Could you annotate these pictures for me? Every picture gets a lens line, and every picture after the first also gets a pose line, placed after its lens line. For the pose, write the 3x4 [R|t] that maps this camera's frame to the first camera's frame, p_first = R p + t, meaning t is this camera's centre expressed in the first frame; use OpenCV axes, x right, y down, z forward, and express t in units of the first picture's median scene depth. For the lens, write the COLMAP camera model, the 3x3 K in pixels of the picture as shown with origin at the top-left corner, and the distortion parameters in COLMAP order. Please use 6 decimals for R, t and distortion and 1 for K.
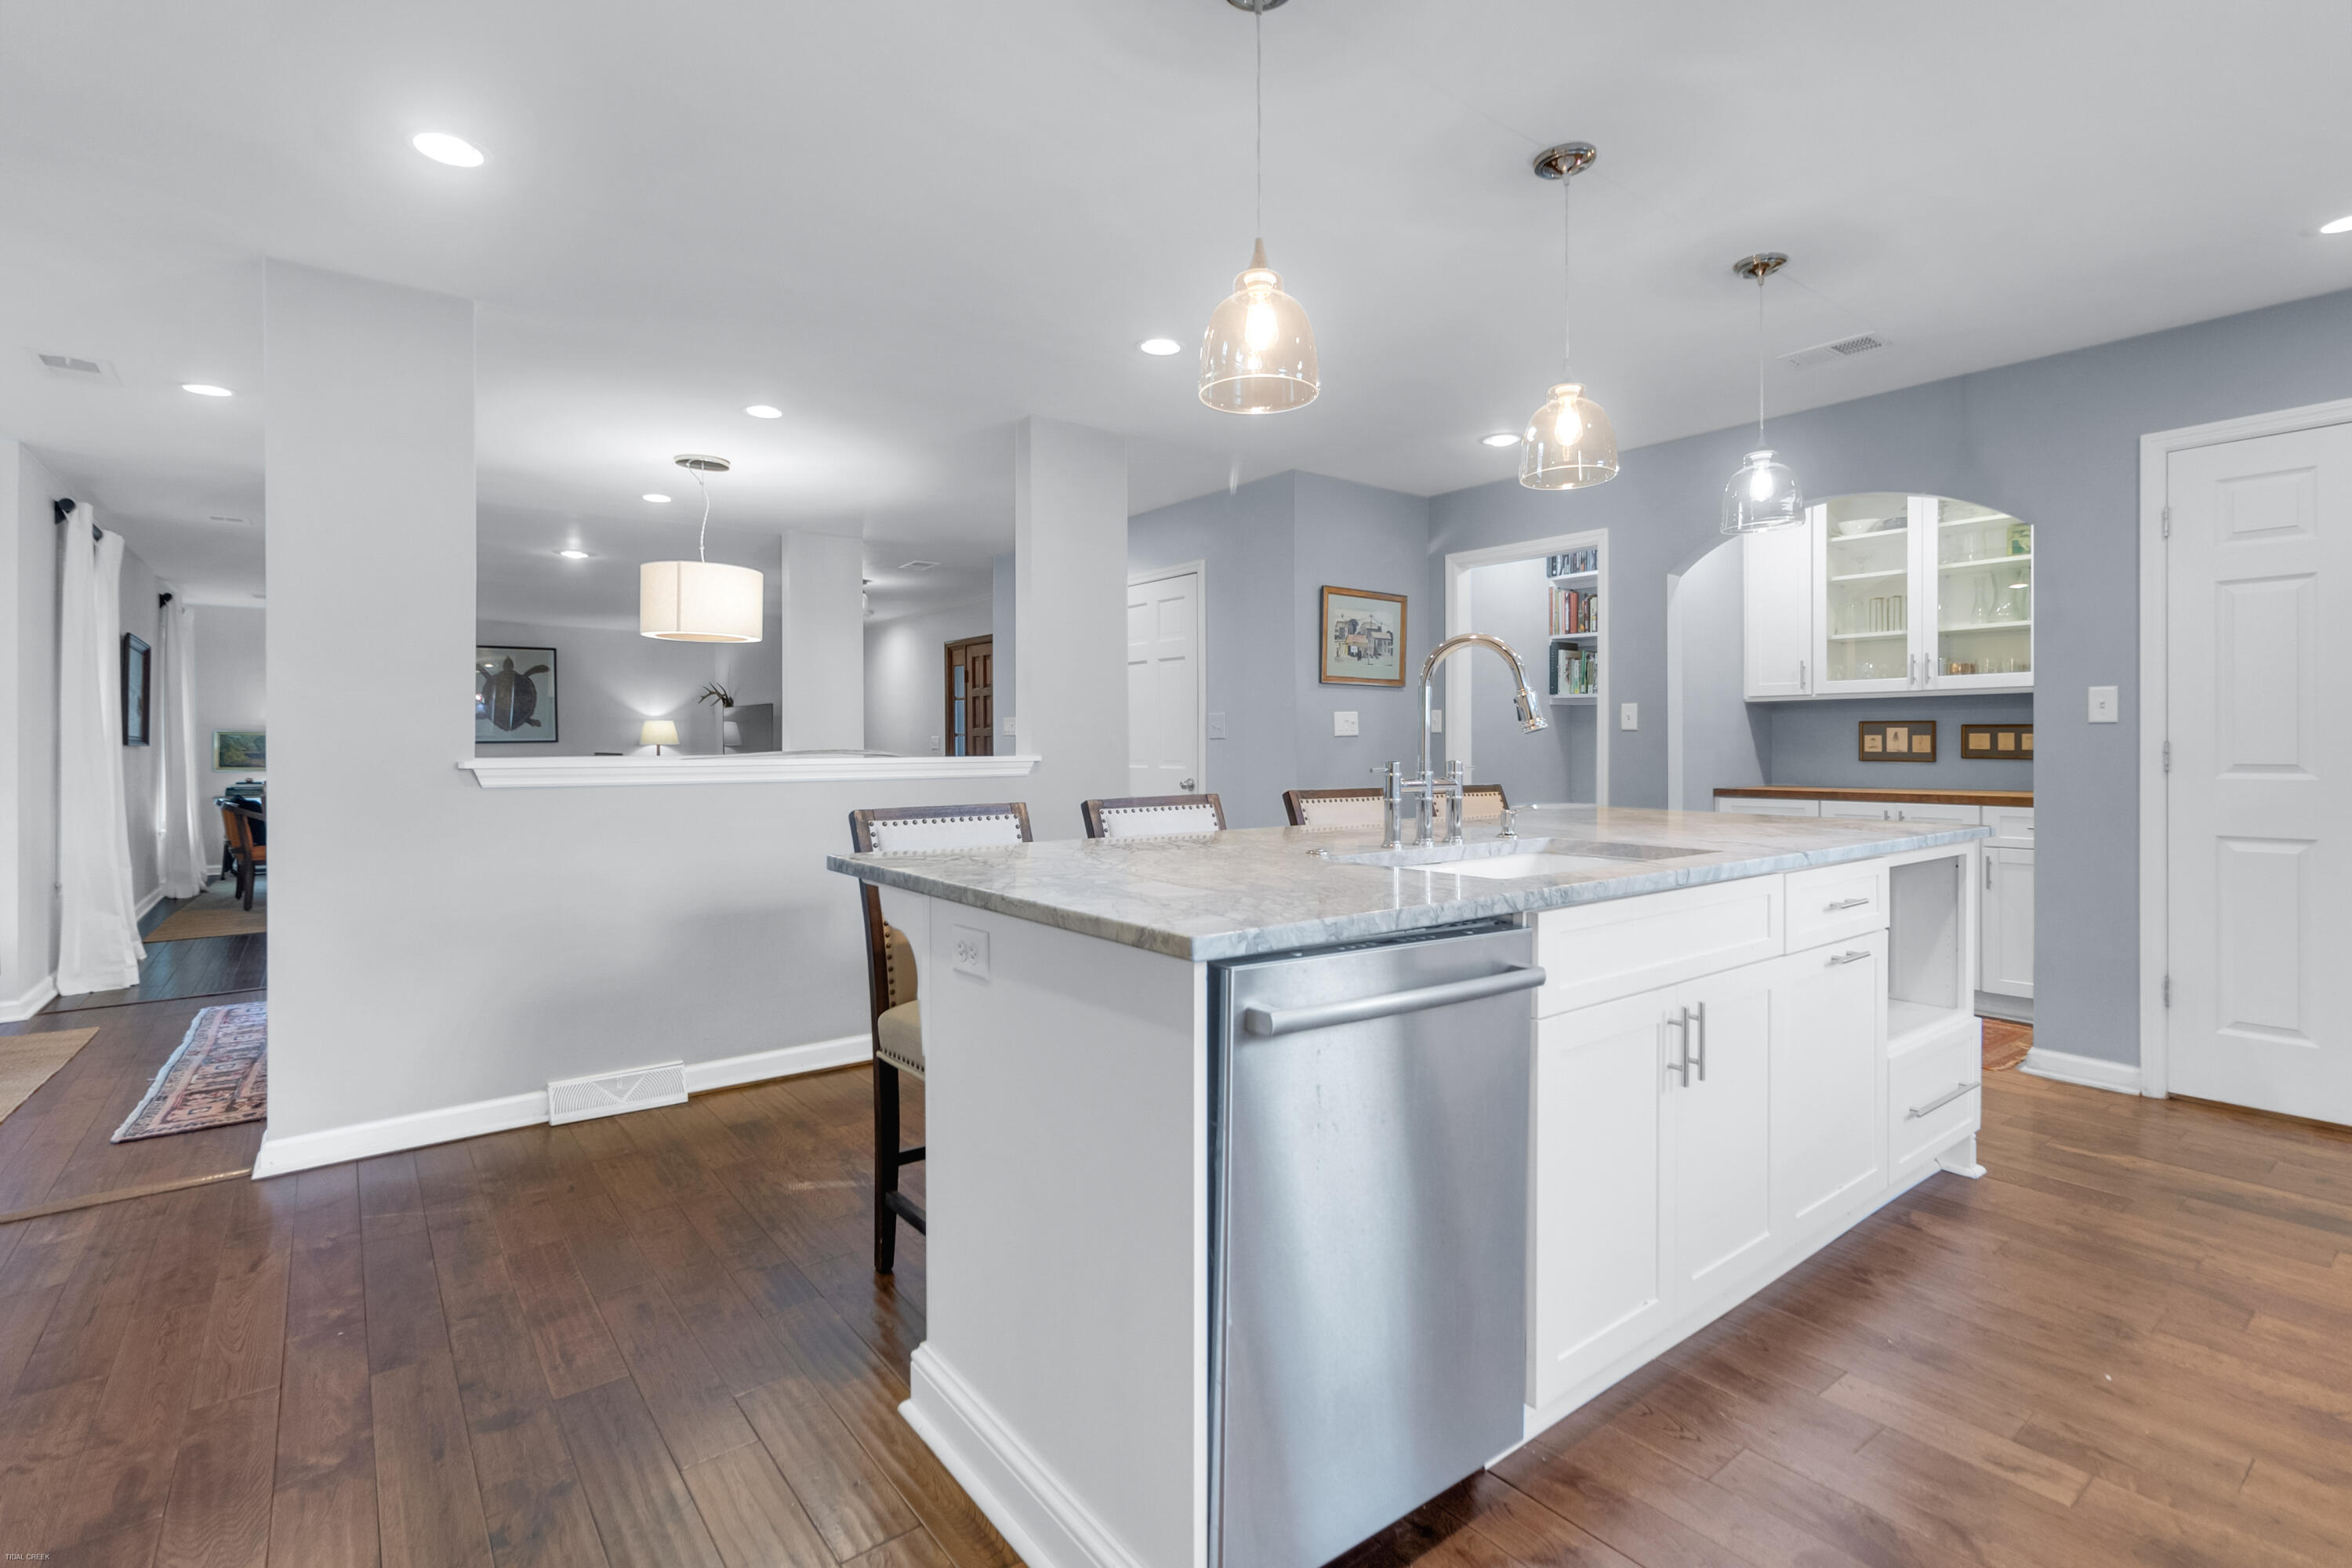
lens RADIAL K [[1102.8, 0, 1176.6], [0, 1102.8, 757.1], [0, 0, 1]] dist [0.001988, 0.000046]
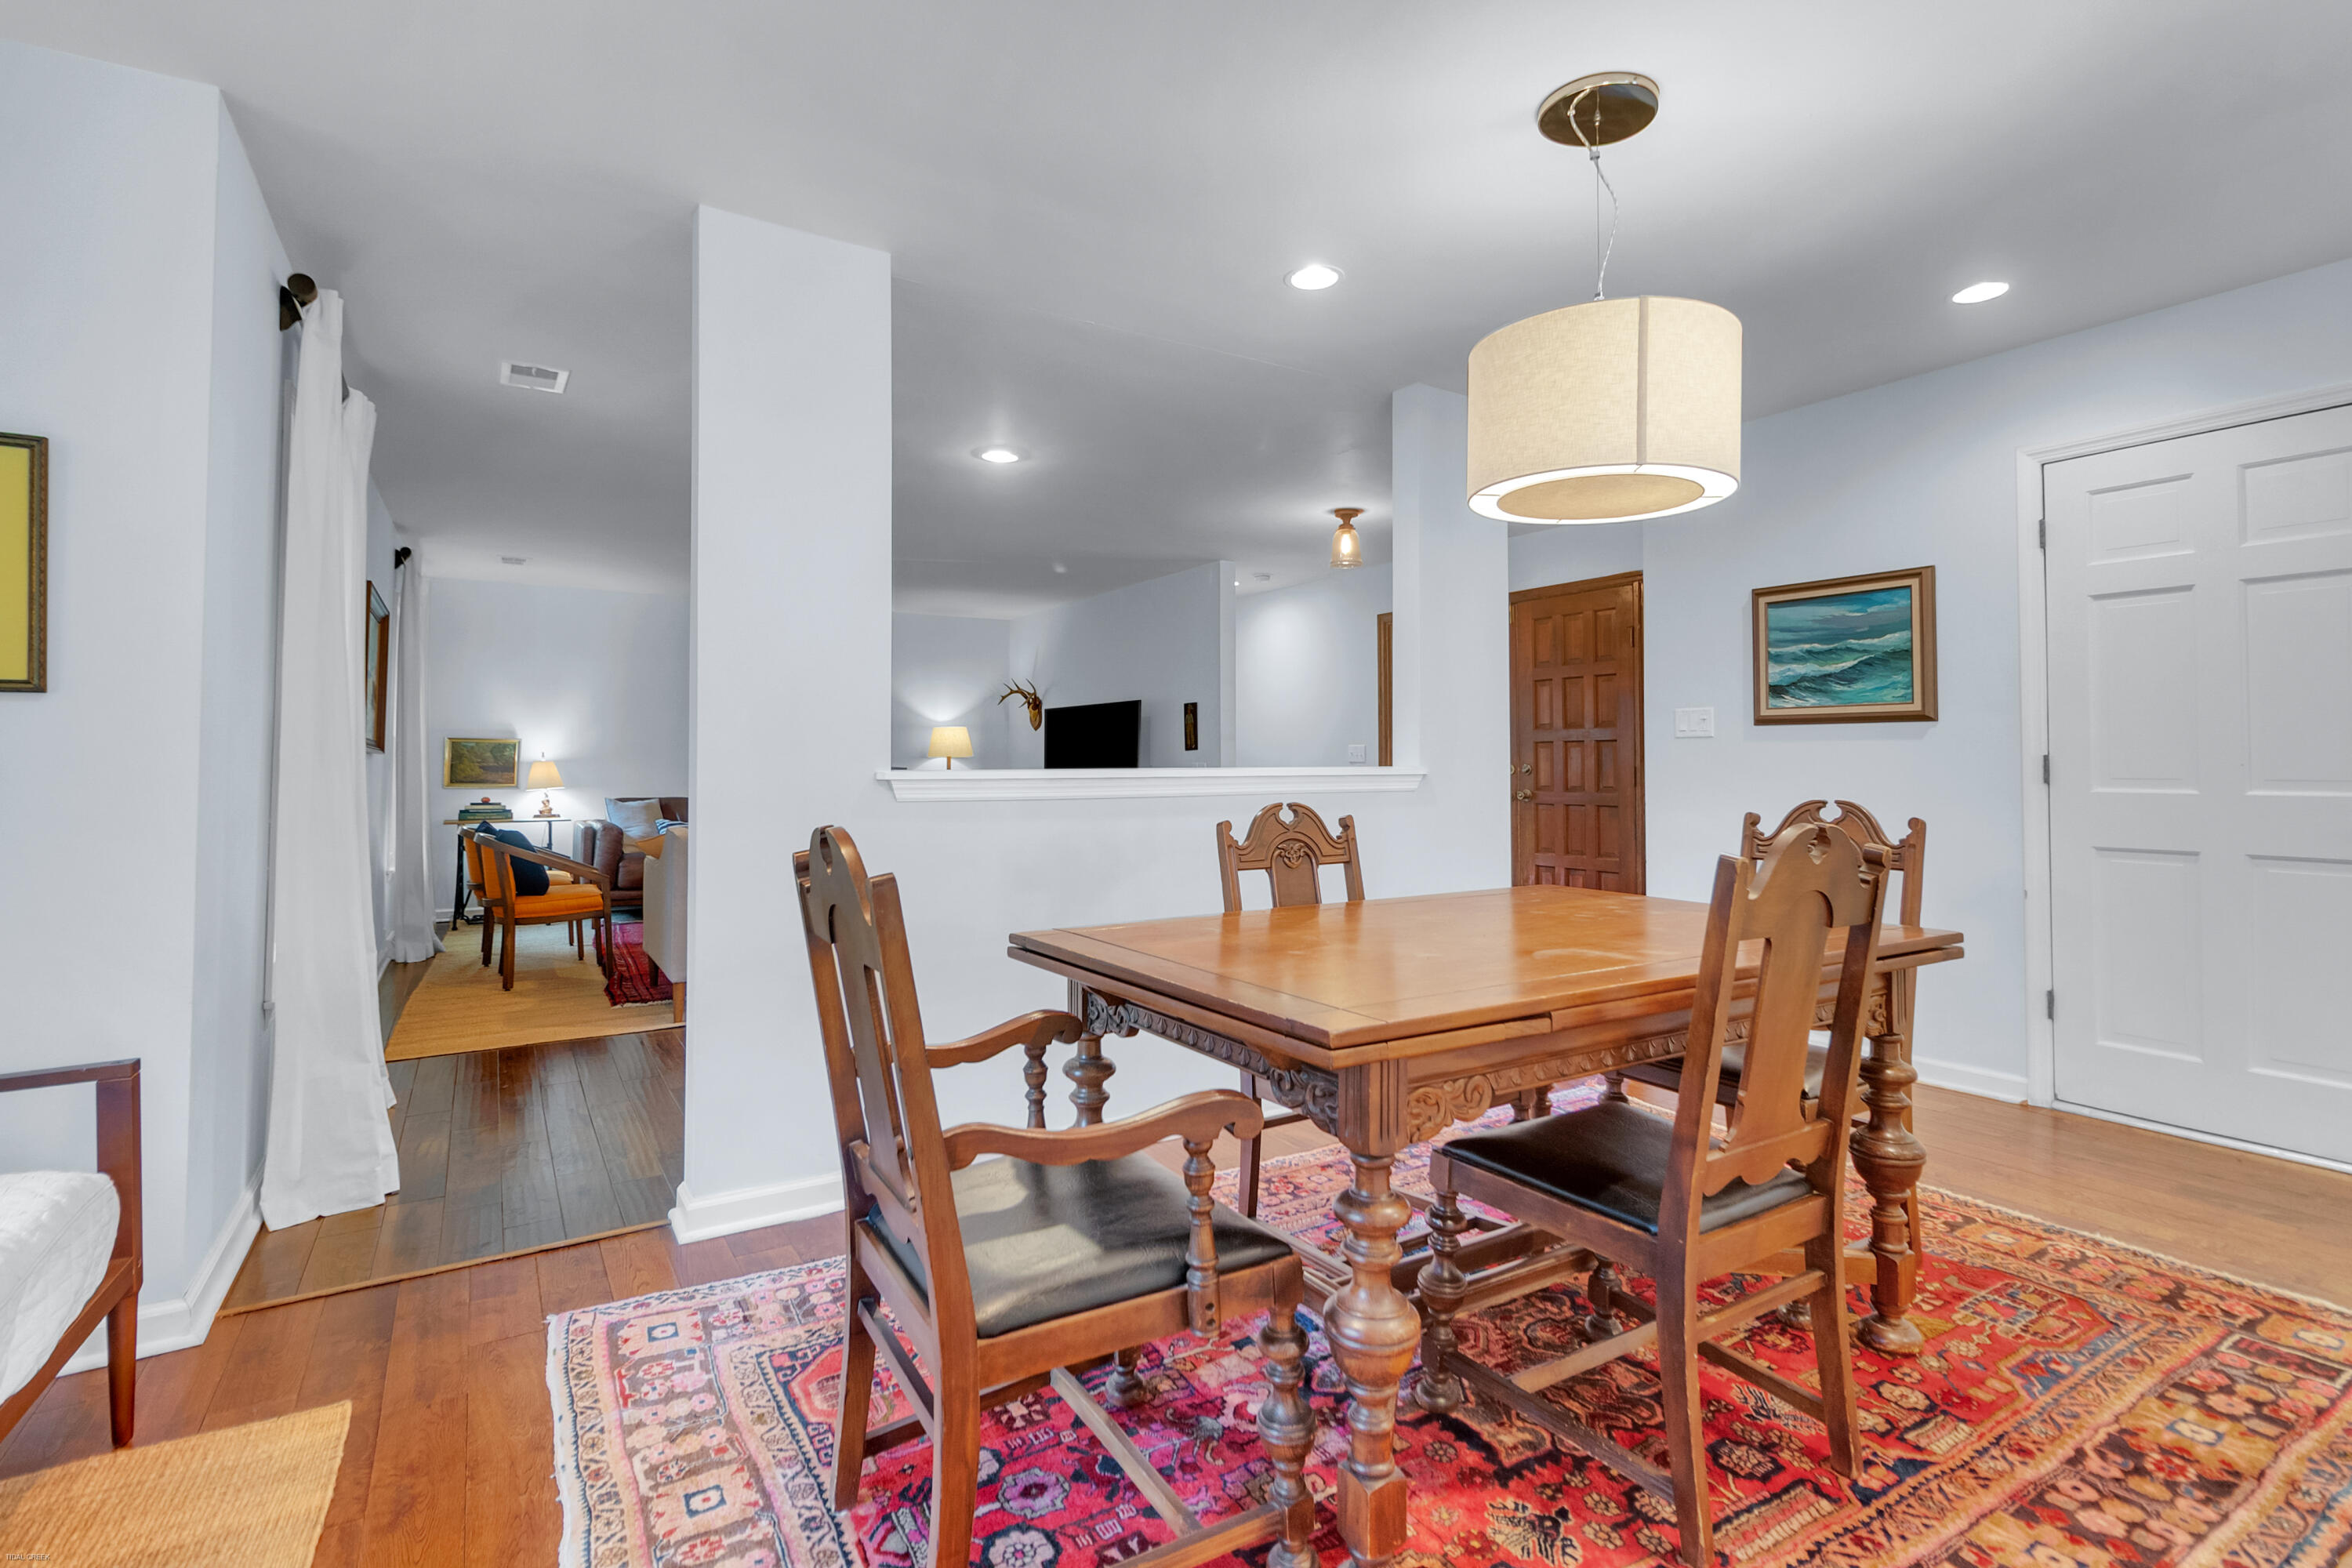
lens RADIAL K [[1097.7, 0, 1168.8], [0, 1097.7, 743.1], [0, 0, 1]] dist [-0.002028, -0.000317]
pose [[0.995146, 0.000142, -0.098413, -0.284563], [-0.003038, 0.999567, -0.029274, 0.001772], [0.098366, 0.029430, 0.994715, 0.276932]]
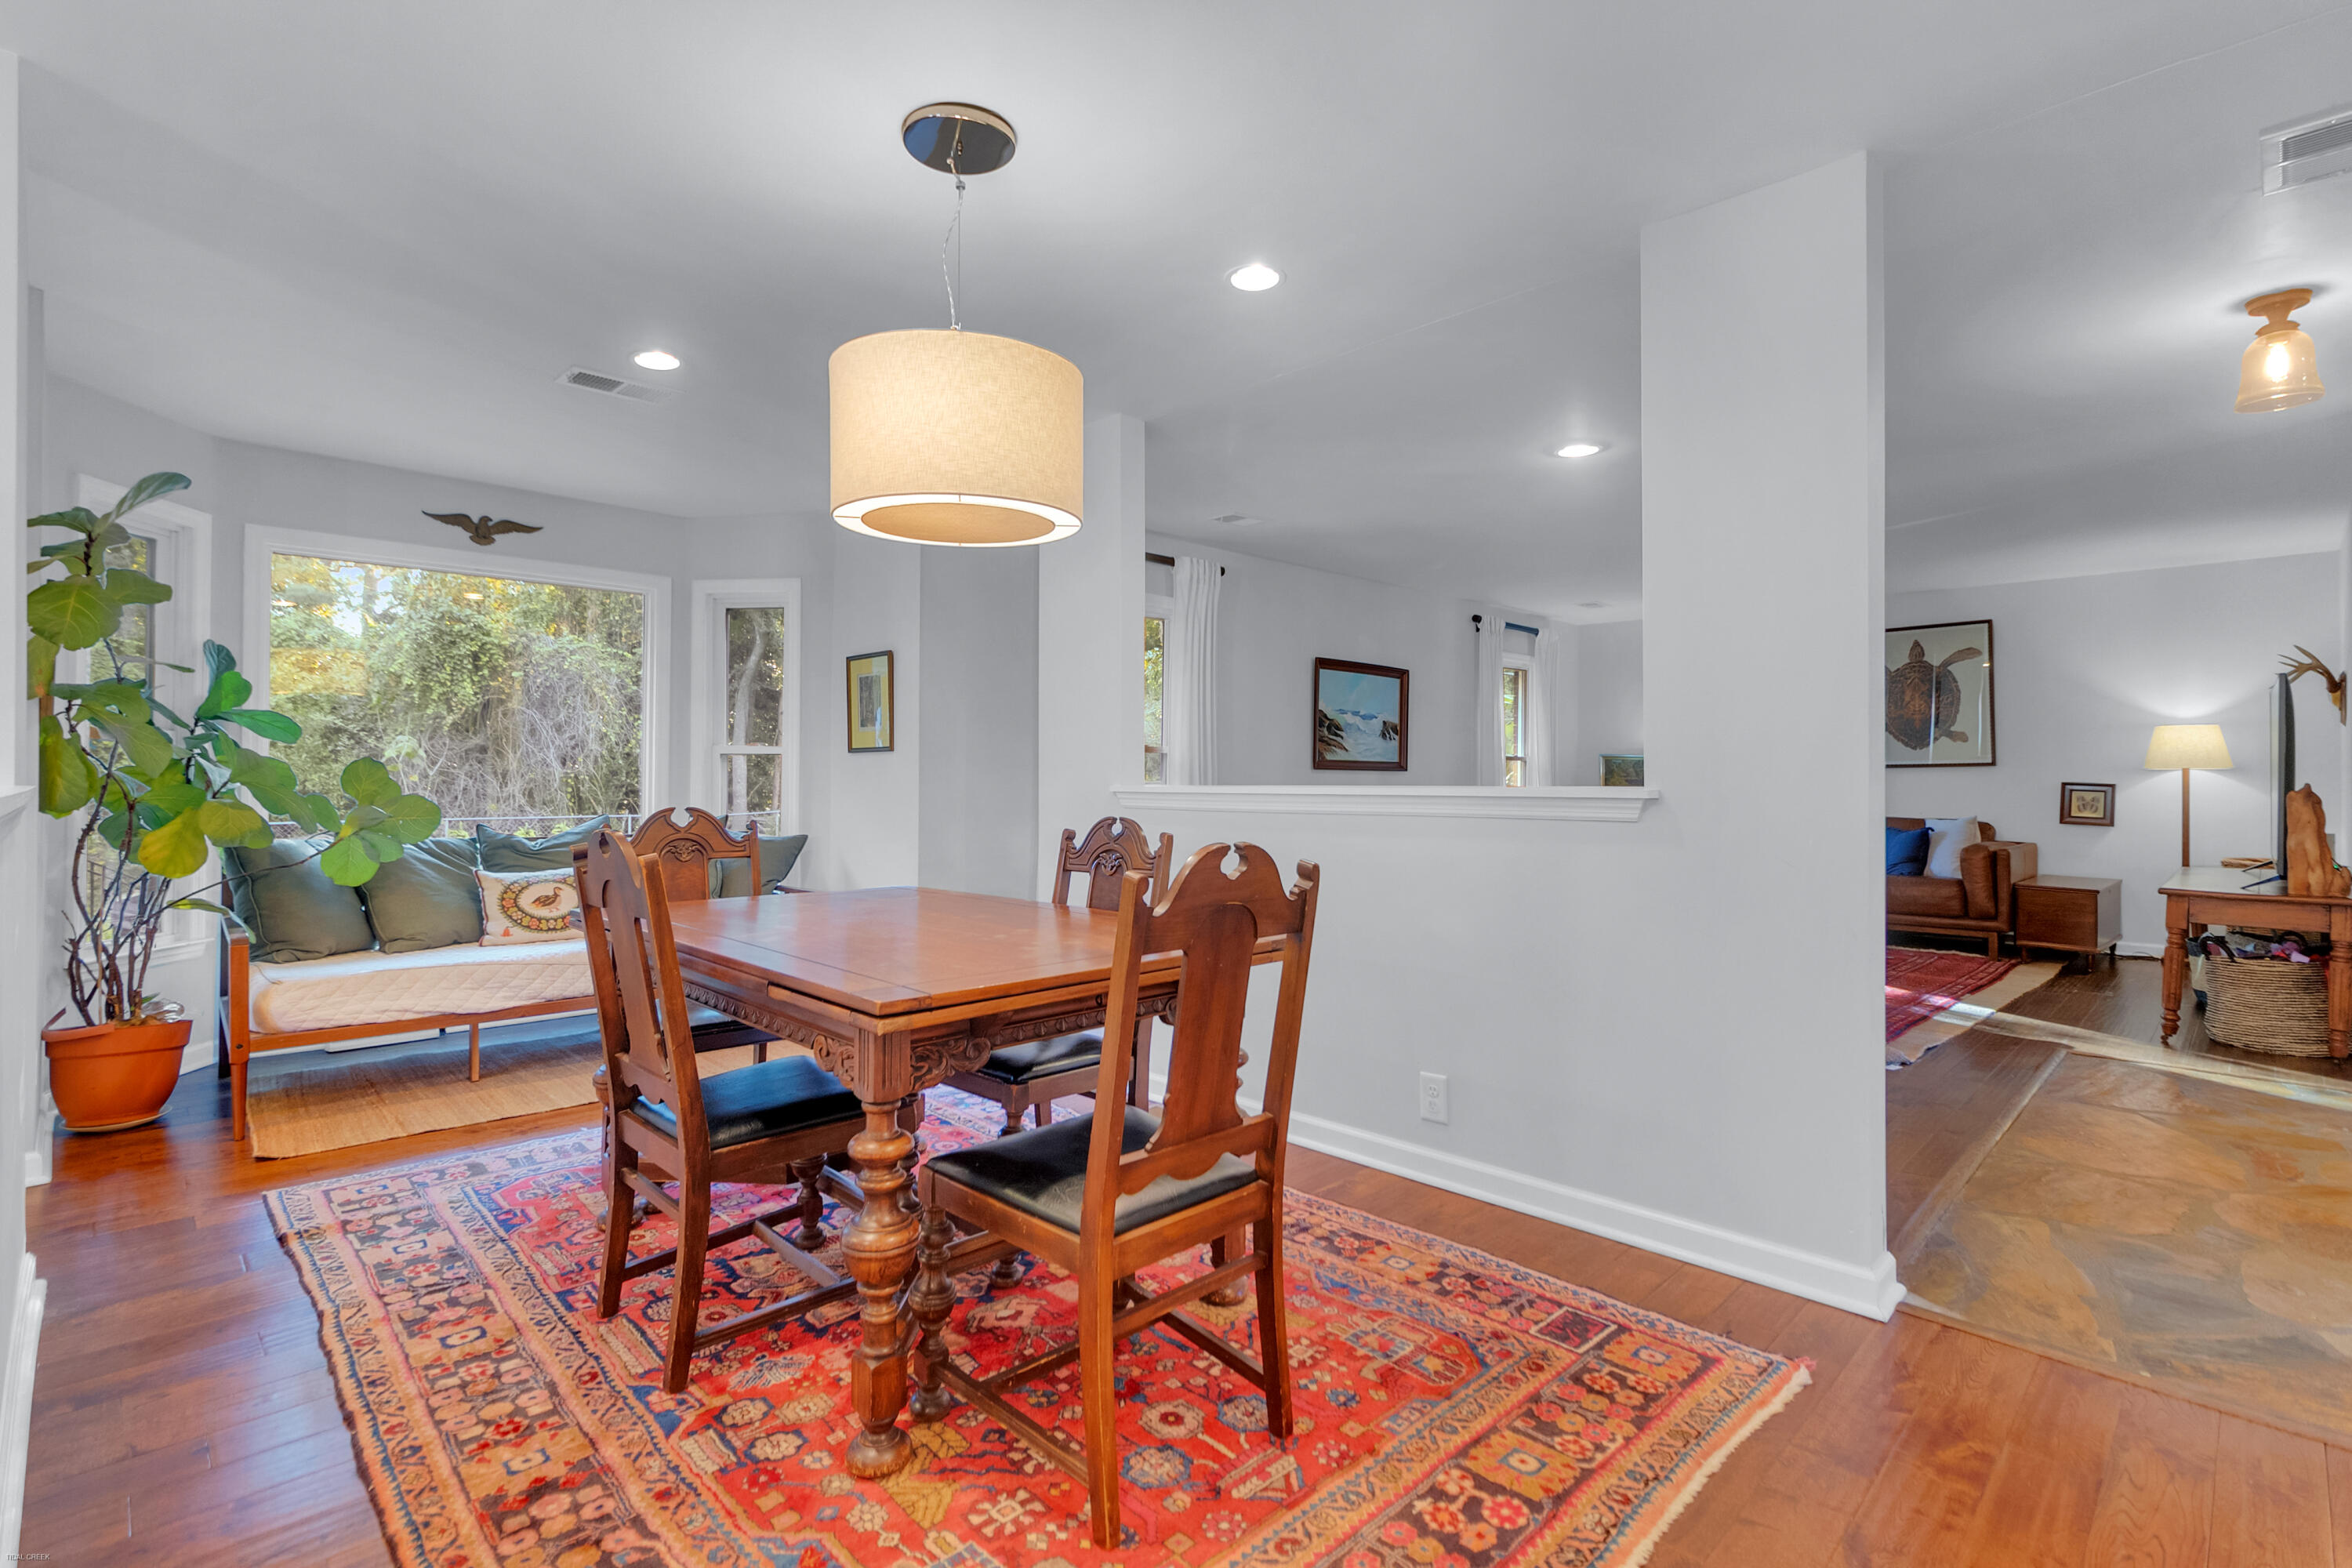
lens RADIAL K [[1102.8, 0, 1176.6], [0, 1102.8, 757.1], [0, 0, 1]] dist [0.001988, 0.000046]
pose [[0.130198, -0.015502, -0.991367, 0.015717], [-0.009975, 0.999807, -0.016944, -0.002998], [0.991438, 0.012095, 0.130018, 0.522405]]
